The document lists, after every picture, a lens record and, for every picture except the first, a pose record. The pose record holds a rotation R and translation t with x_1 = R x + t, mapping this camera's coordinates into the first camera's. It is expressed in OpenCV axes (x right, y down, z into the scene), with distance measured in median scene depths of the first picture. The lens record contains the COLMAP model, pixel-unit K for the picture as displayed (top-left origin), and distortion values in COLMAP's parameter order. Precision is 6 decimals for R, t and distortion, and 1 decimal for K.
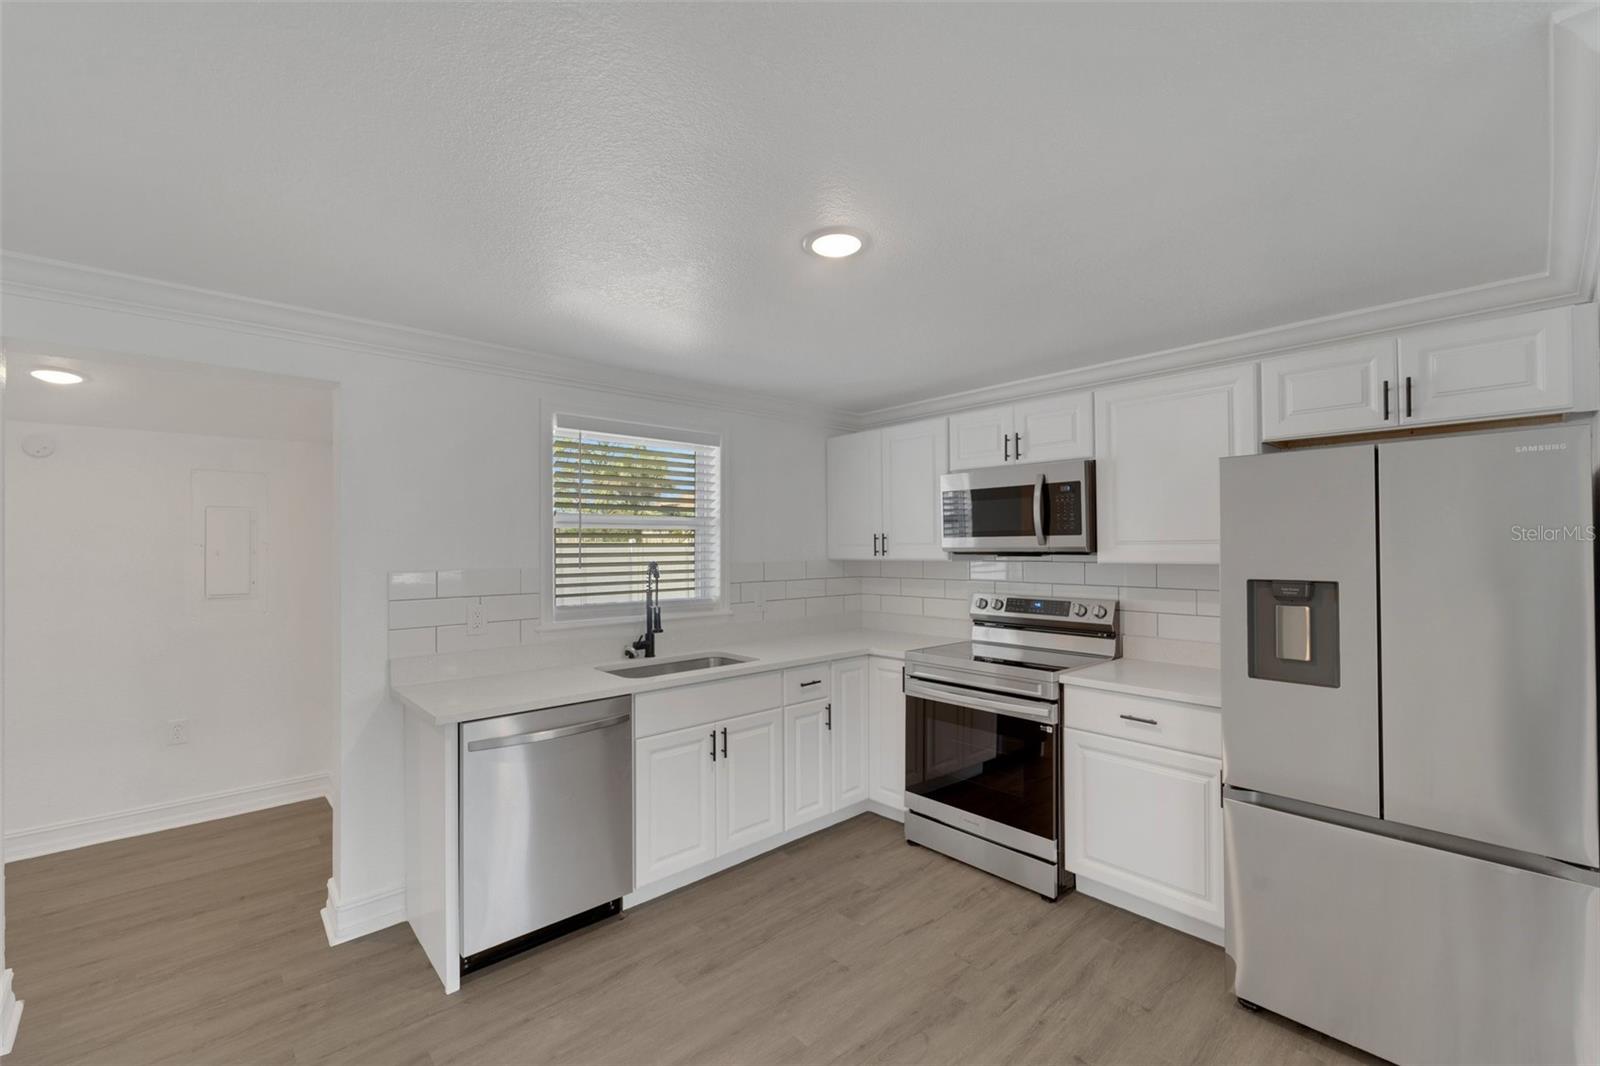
lens RADIAL K [[679.2, 0, 799.6], [0, 679.2, 541.1], [0, 0, 1]] dist [0.001034, -0.000919]
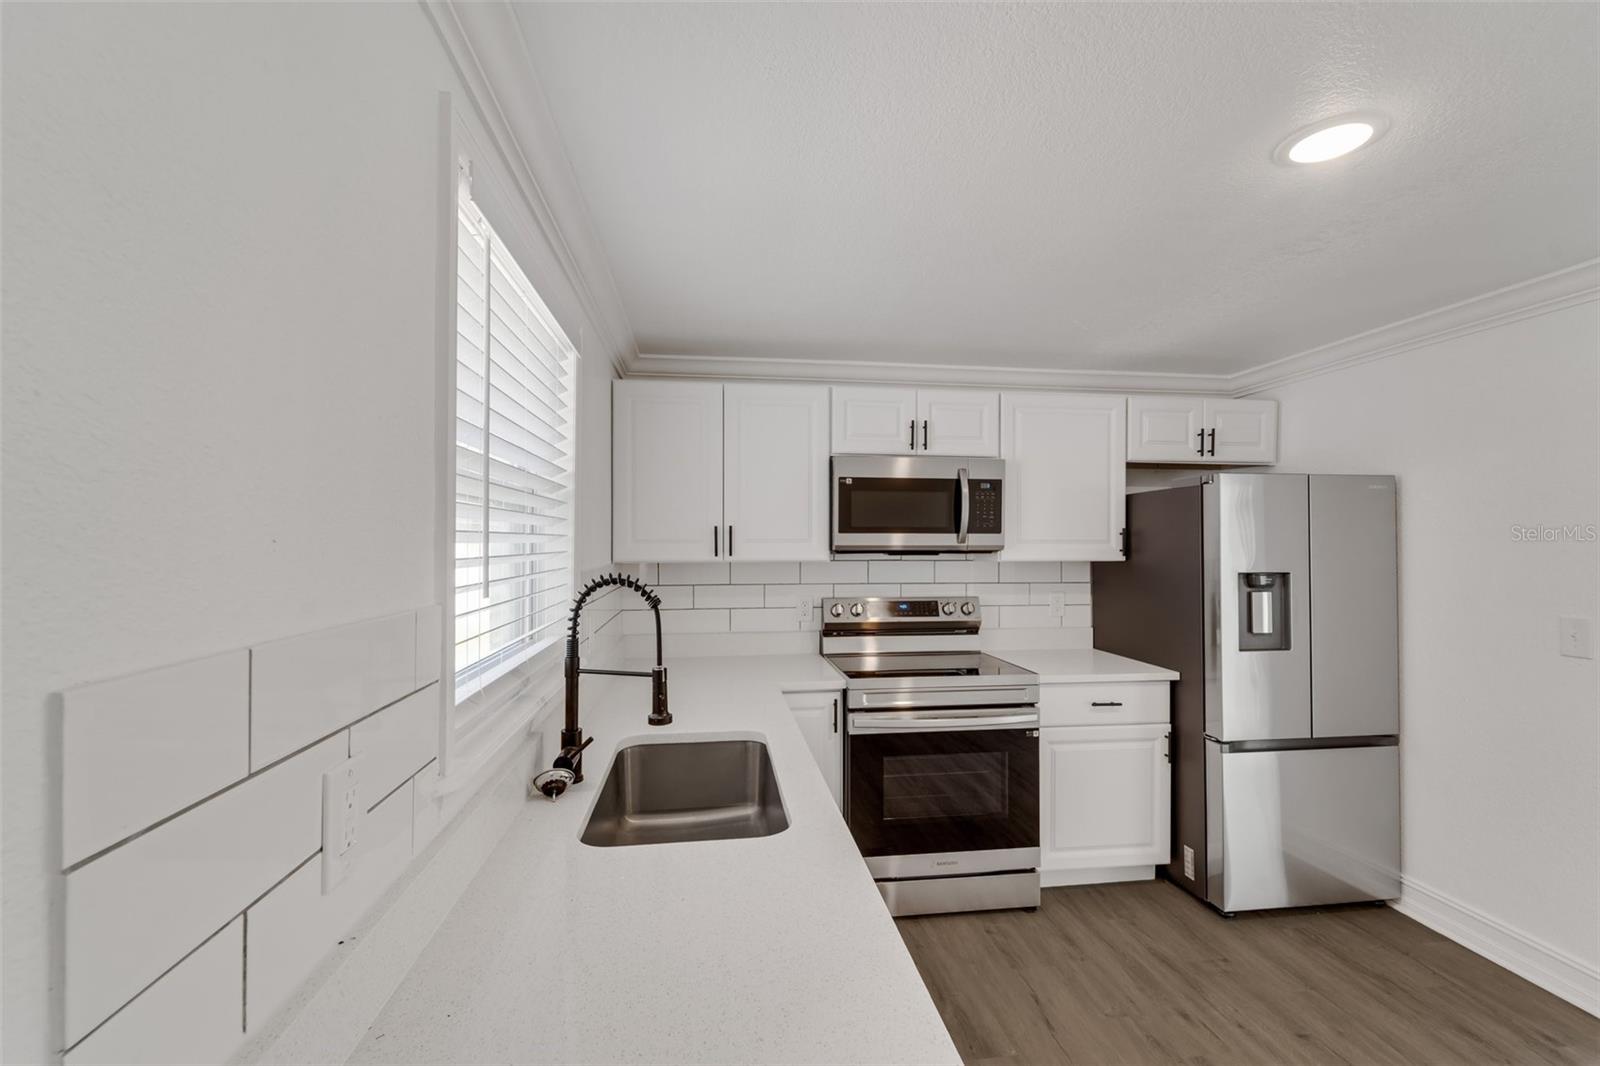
lens RADIAL K [[672.2, 0, 804.3], [0, 672.2, 537.1], [0, 0, 1]] dist [0.000615, -0.000342]
pose [[0.556096, 0.008688, 0.831073, -0.541610], [-0.011742, 0.999928, -0.002596, 0.002013], [-0.831035, -0.008314, 0.556157, 0.651142]]
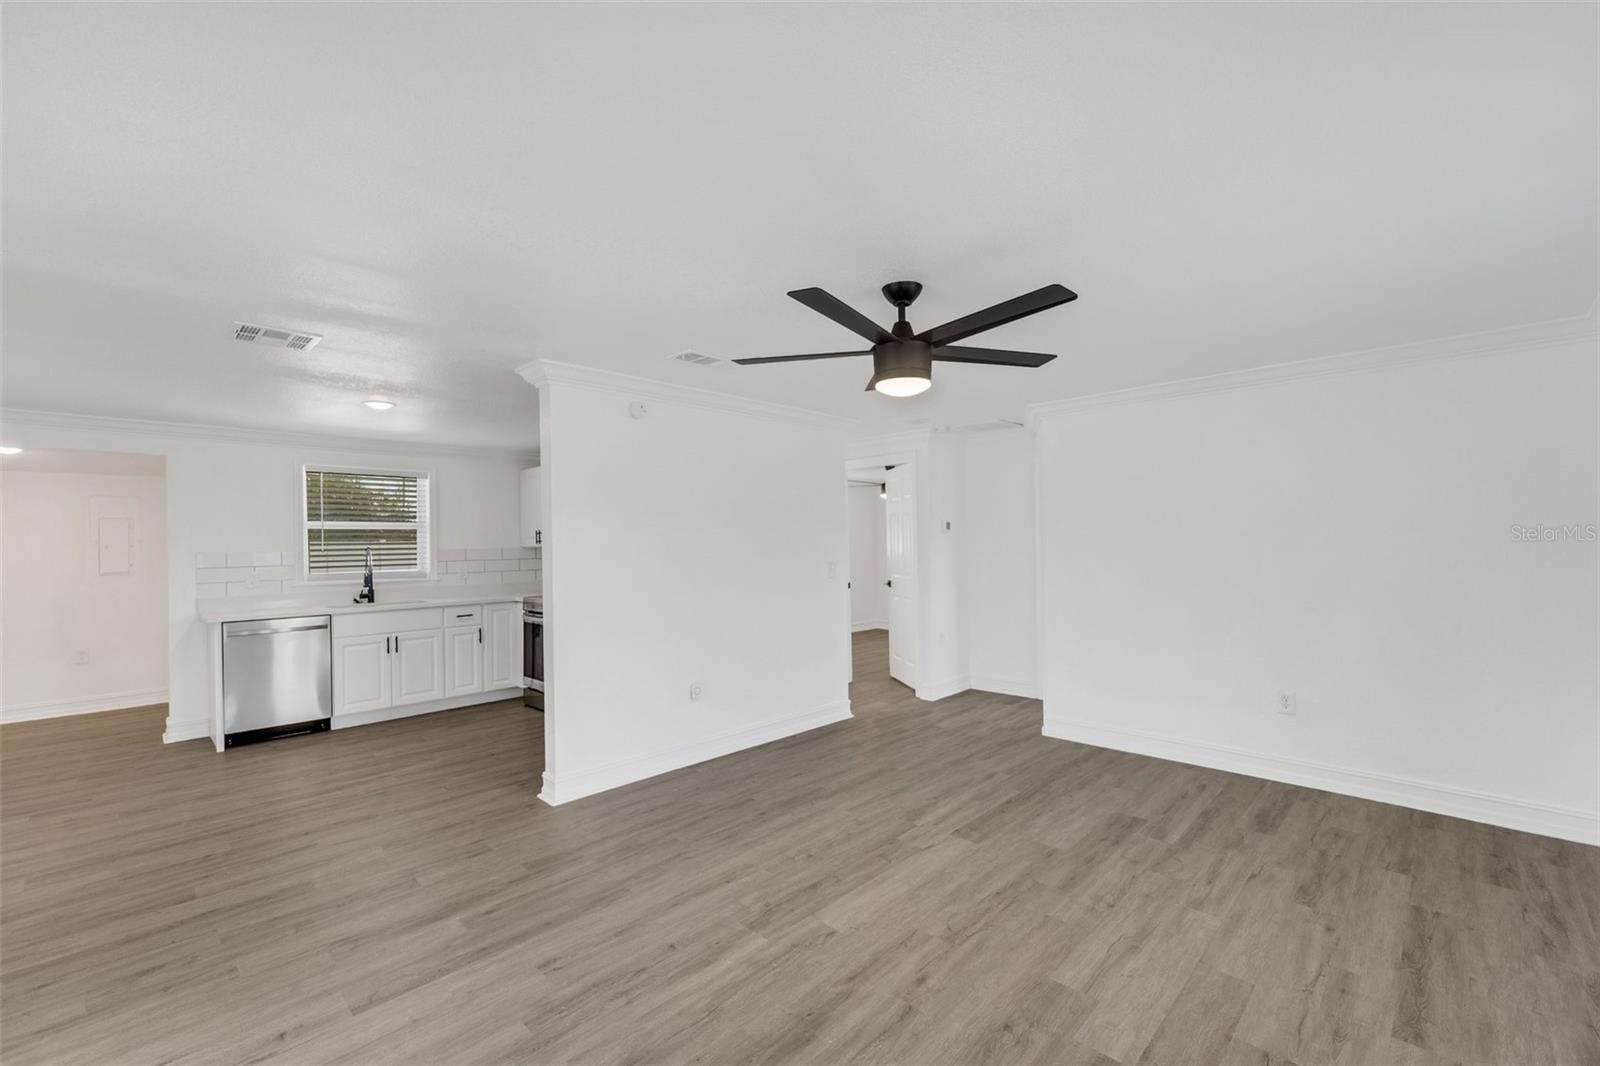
lens RADIAL K [[688.0, 0, 805.9], [0, 688.0, 535.7], [0, 0, 1]] dist [0.002765, -0.000097]
pose [[0.997946, -0.012244, 0.062884, 0.795540], [0.012170, 0.999925, 0.001562, 0.009351], [-0.062898, -0.000793, 0.998020, -0.844879]]
